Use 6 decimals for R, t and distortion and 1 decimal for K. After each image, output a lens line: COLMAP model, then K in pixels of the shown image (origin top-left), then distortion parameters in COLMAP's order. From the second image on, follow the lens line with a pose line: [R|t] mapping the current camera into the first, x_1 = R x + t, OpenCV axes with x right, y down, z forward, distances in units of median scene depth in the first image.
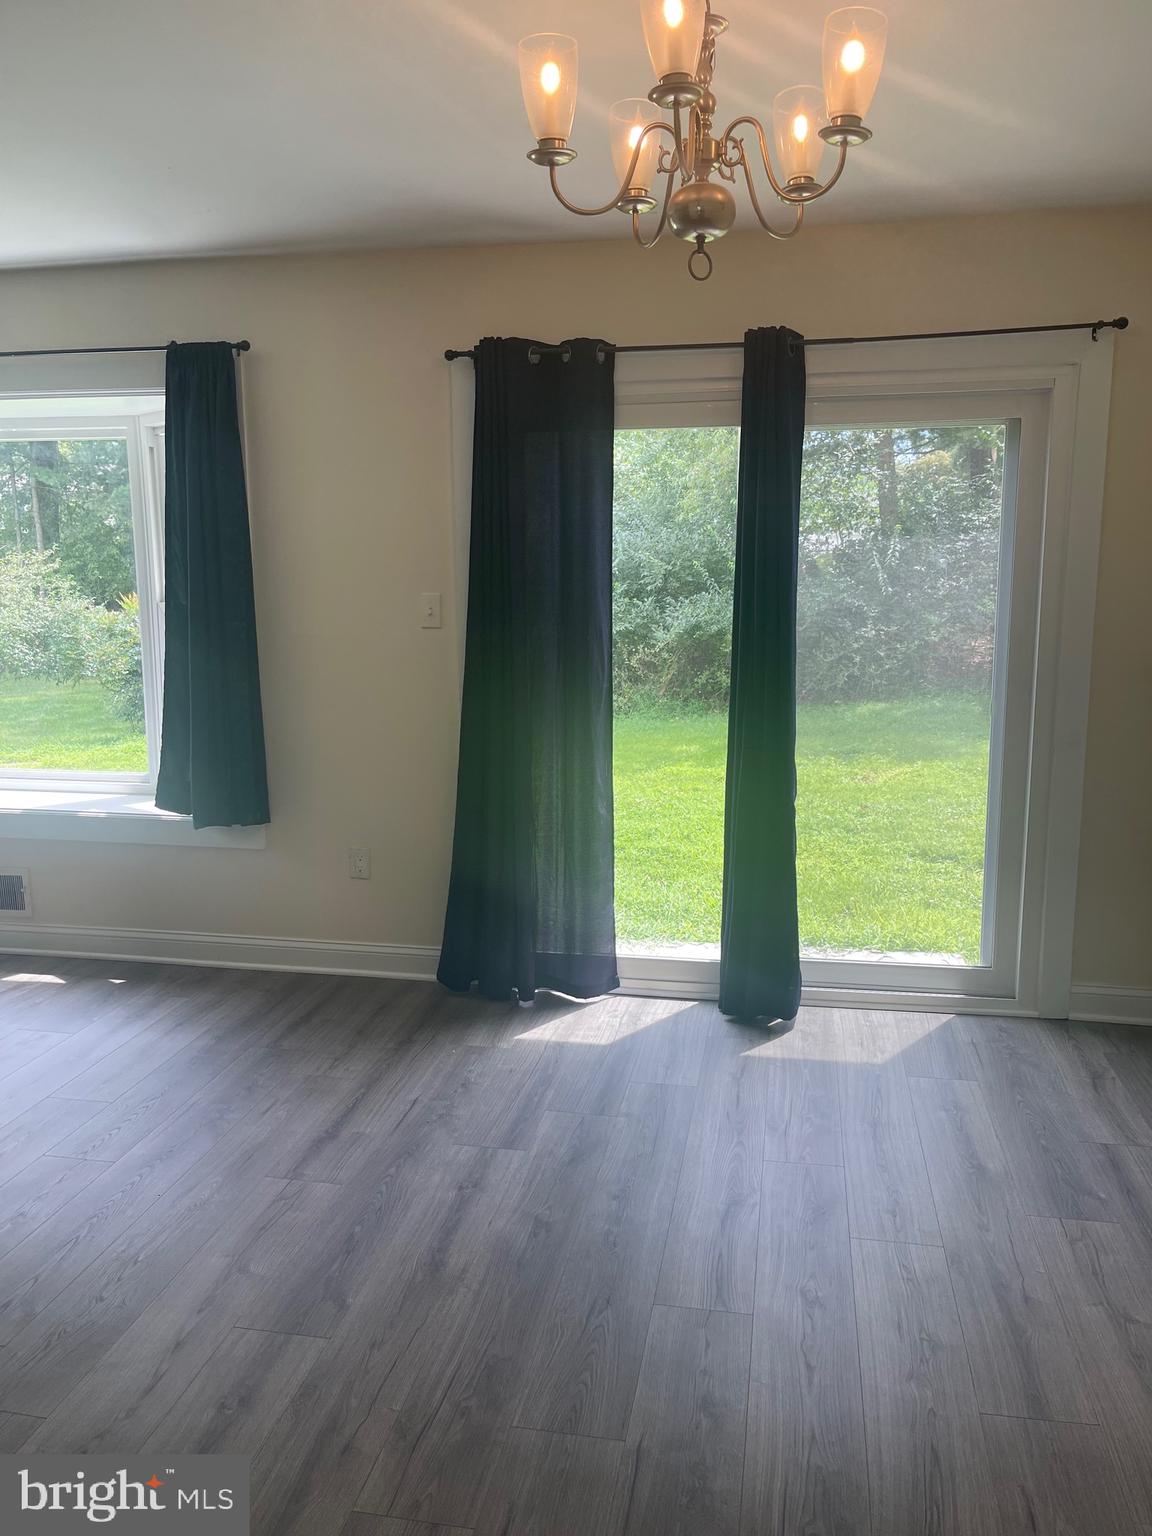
lens RADIAL K [[1161.8, 0, 578.4], [0, 1161.8, 773.8], [0, 0, 1]] dist [0.057925, -0.085845]
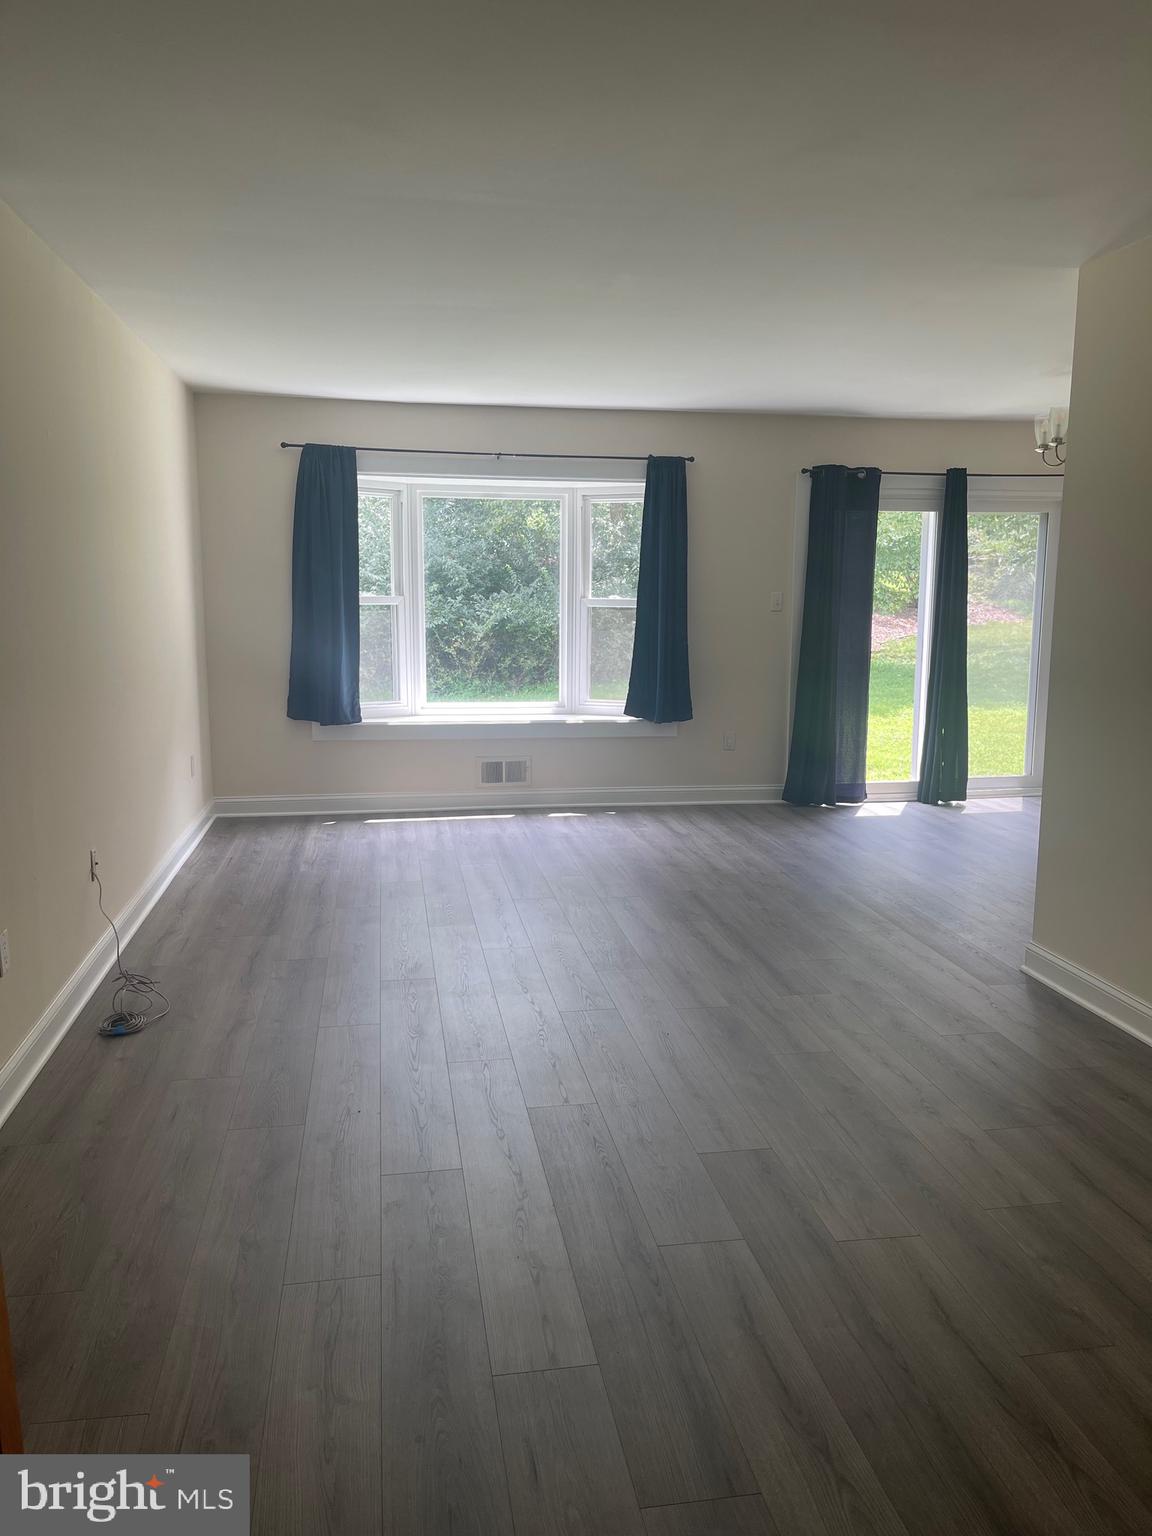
lens RADIAL K [[1161.8, 0, 546.8], [0, 1161.8, 743.8], [0, 0, 1]] dist [0.057925, -0.085845]
pose [[0.947345, -0.034703, 0.318330, -1.107091], [0.041541, 0.999028, -0.014715, 0.088506], [-0.317510, 0.027164, 0.947866, -0.623192]]
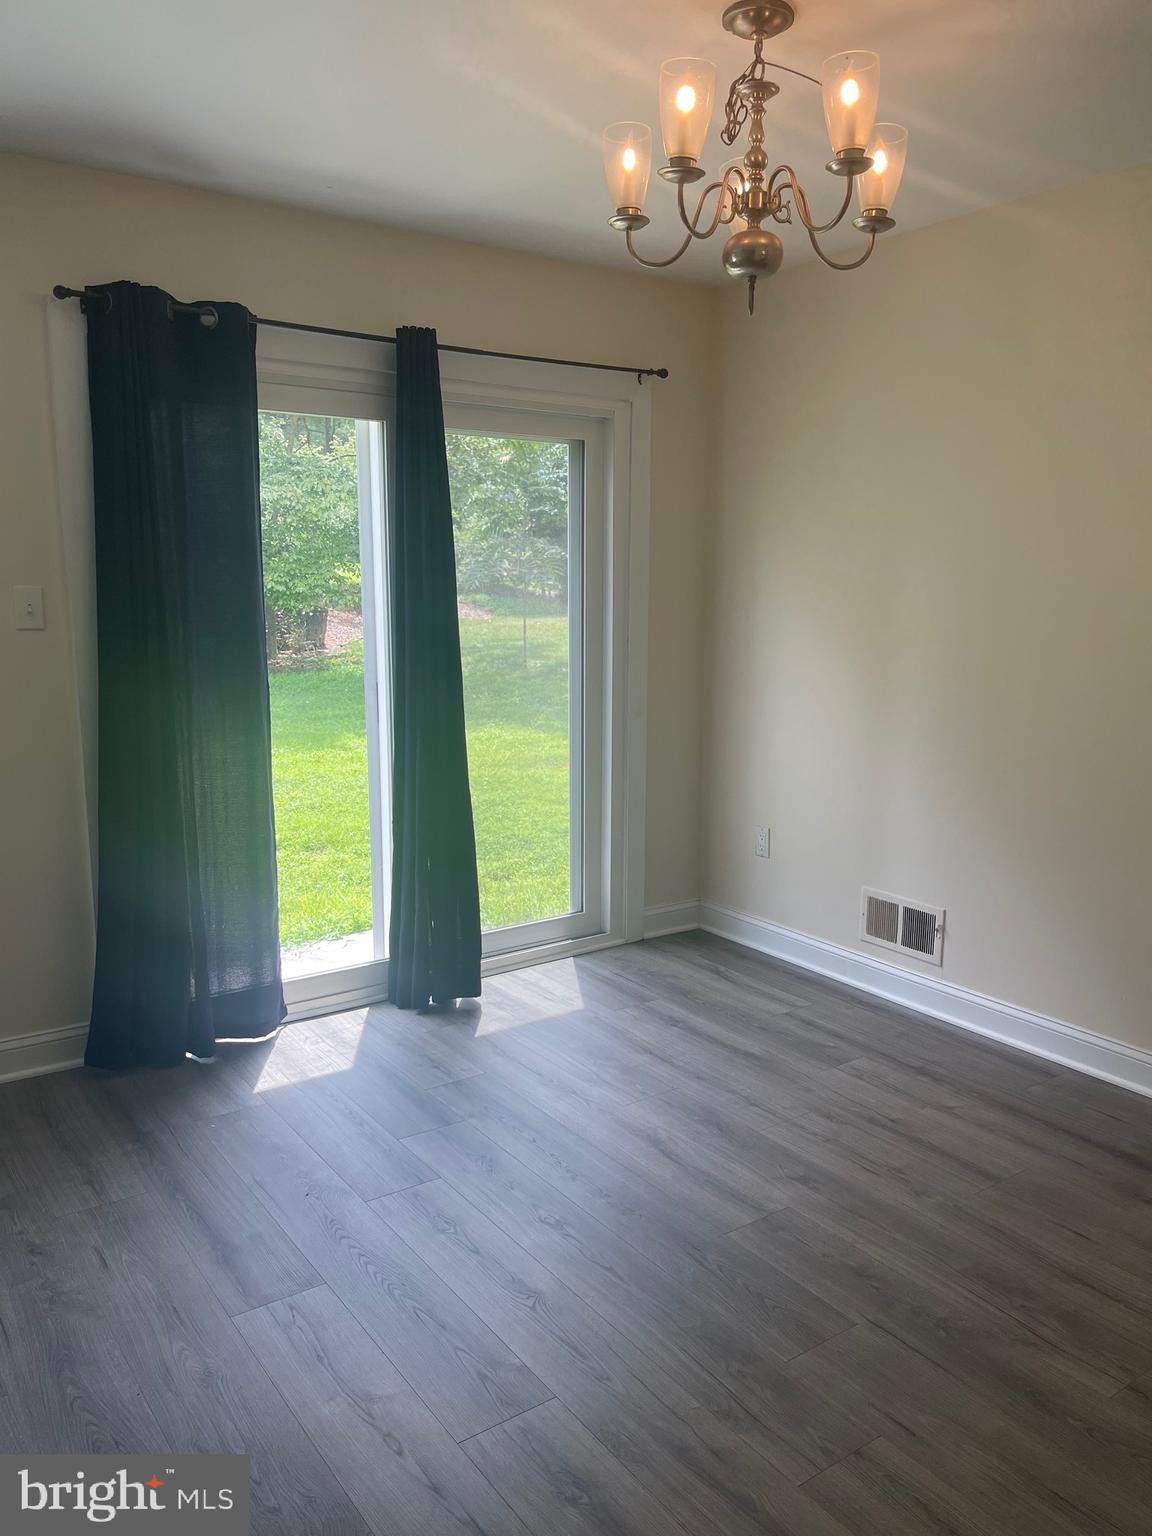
lens RADIAL K [[1161.8, 0, 589.5], [0, 1161.8, 773.1], [0, 0, 1]] dist [0.057925, -0.085845]
pose [[0.693602, -0.109670, 0.711961, -0.484458], [0.106188, 0.993112, 0.049528, -0.030149], [-0.712489, 0.041249, 0.700470, 0.190641]]
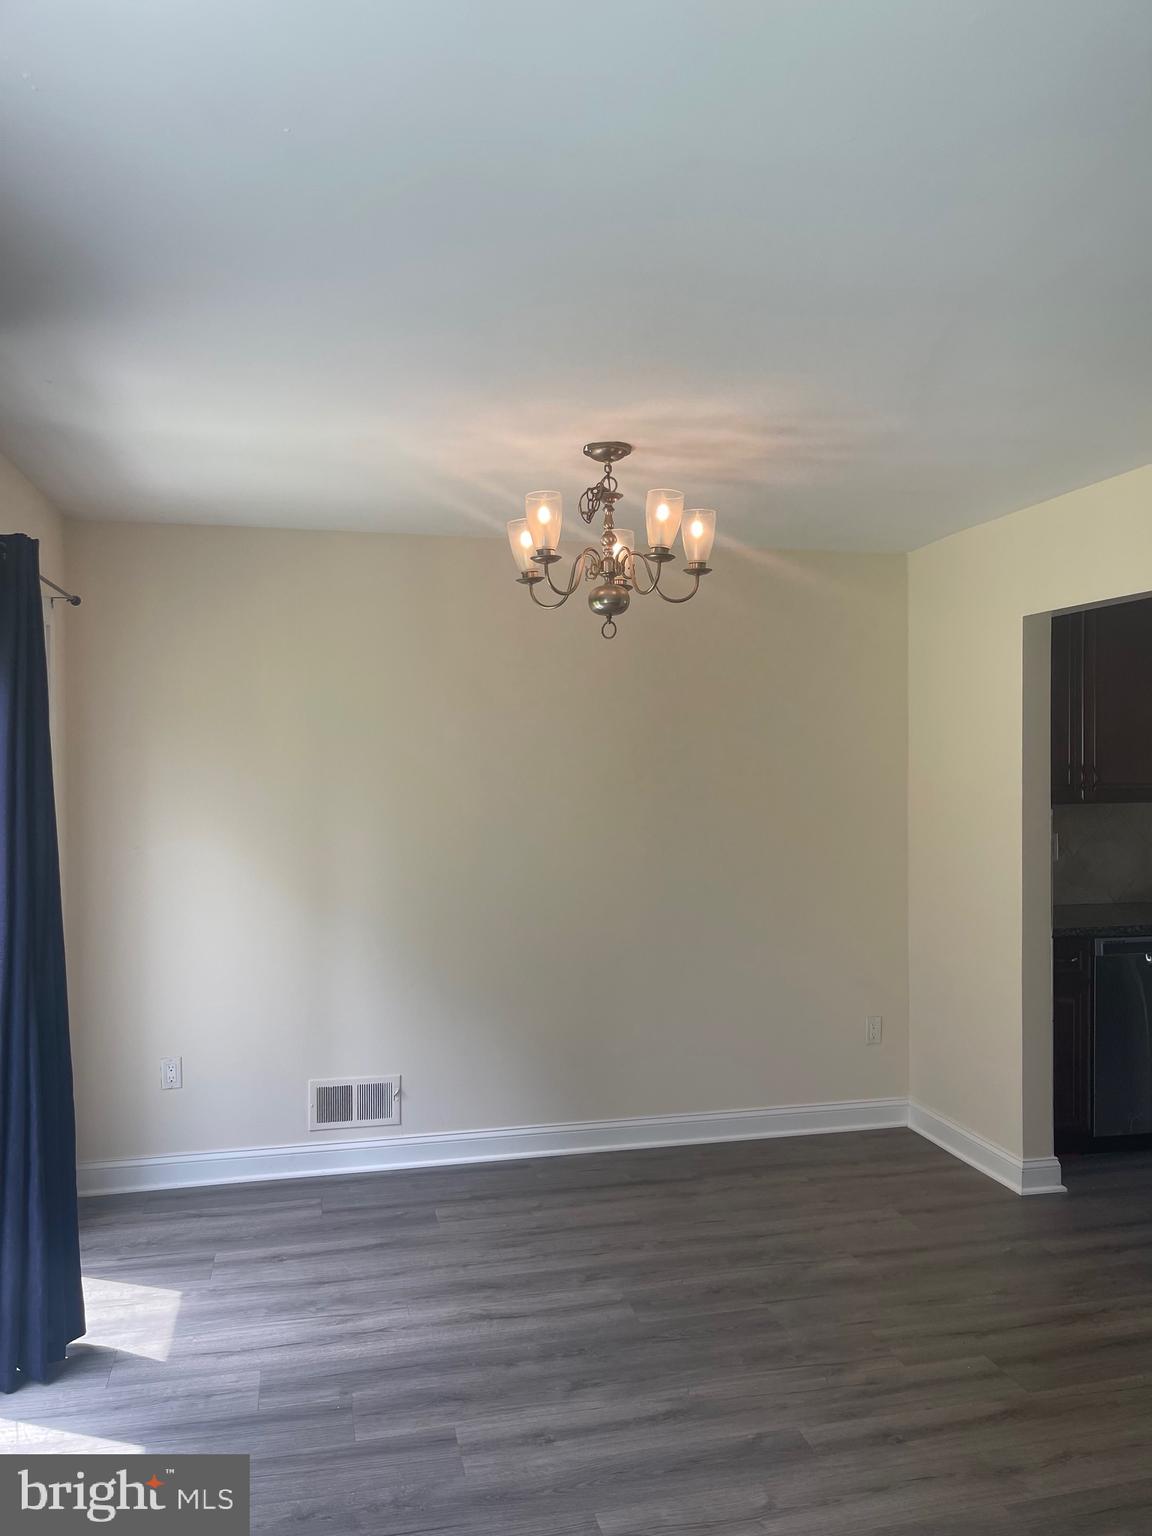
lens RADIAL K [[1161.8, 0, 579.8], [0, 1161.8, 776.8], [0, 0, 1]] dist [0.057925, -0.085845]
pose [[-0.405793, -0.000470, 0.913965, -0.768595], [0.151739, 0.986087, 0.067878, -0.197486], [-0.901281, 0.166229, -0.400076, 0.969955]]
